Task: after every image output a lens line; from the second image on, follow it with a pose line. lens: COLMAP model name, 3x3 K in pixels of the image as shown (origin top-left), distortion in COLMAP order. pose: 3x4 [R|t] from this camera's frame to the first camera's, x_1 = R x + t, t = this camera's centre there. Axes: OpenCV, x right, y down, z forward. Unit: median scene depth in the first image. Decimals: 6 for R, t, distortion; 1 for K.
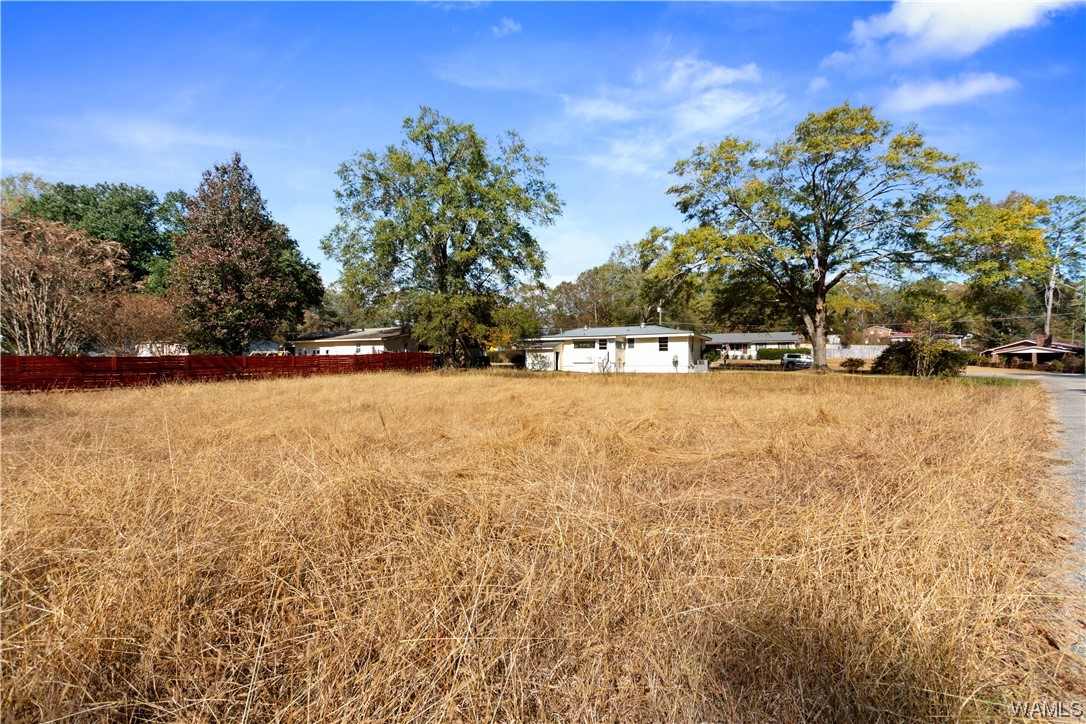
lens RADIAL K [[496.0, 0, 539.9], [0, 496.0, 363.1], [0, 0, 1]] dist [0.001859, -0.000183]
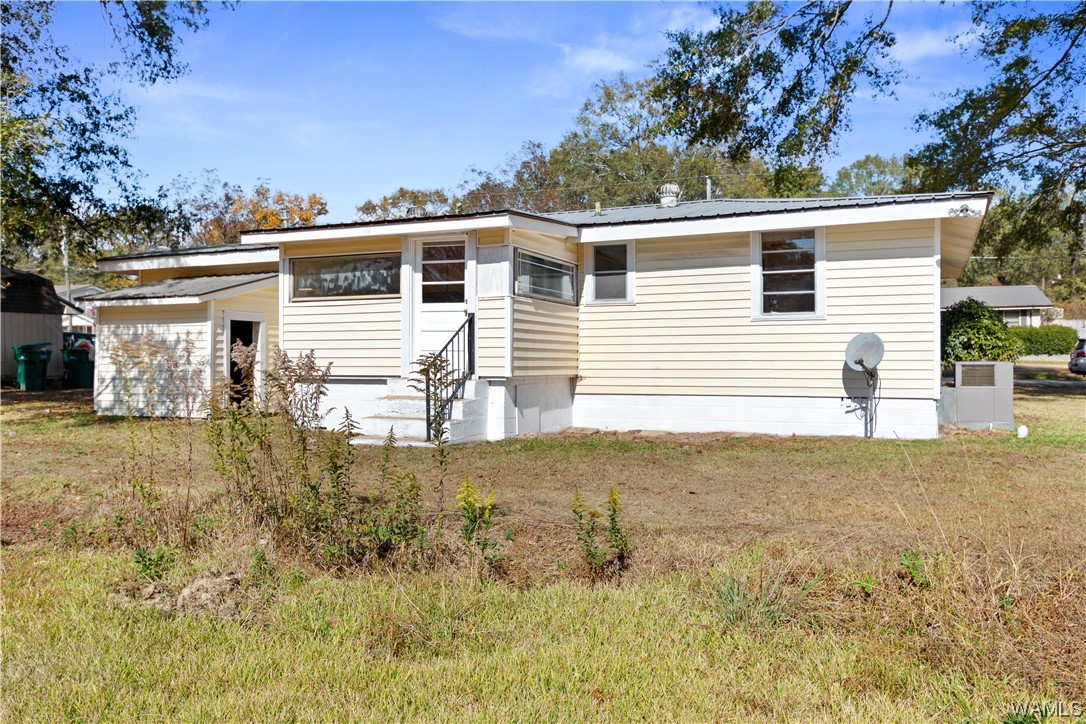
lens RADIAL K [[858.8, 0, 544.2], [0, 858.8, 362.0], [0, 0, 1]] dist [-0.003452, -0.000491]
pose [[0.997001, -0.000768, 0.077389, 0.138085], [0.000480, 0.999993, 0.003745, -0.007963], [-0.077391, -0.003696, 0.996994, 0.699743]]
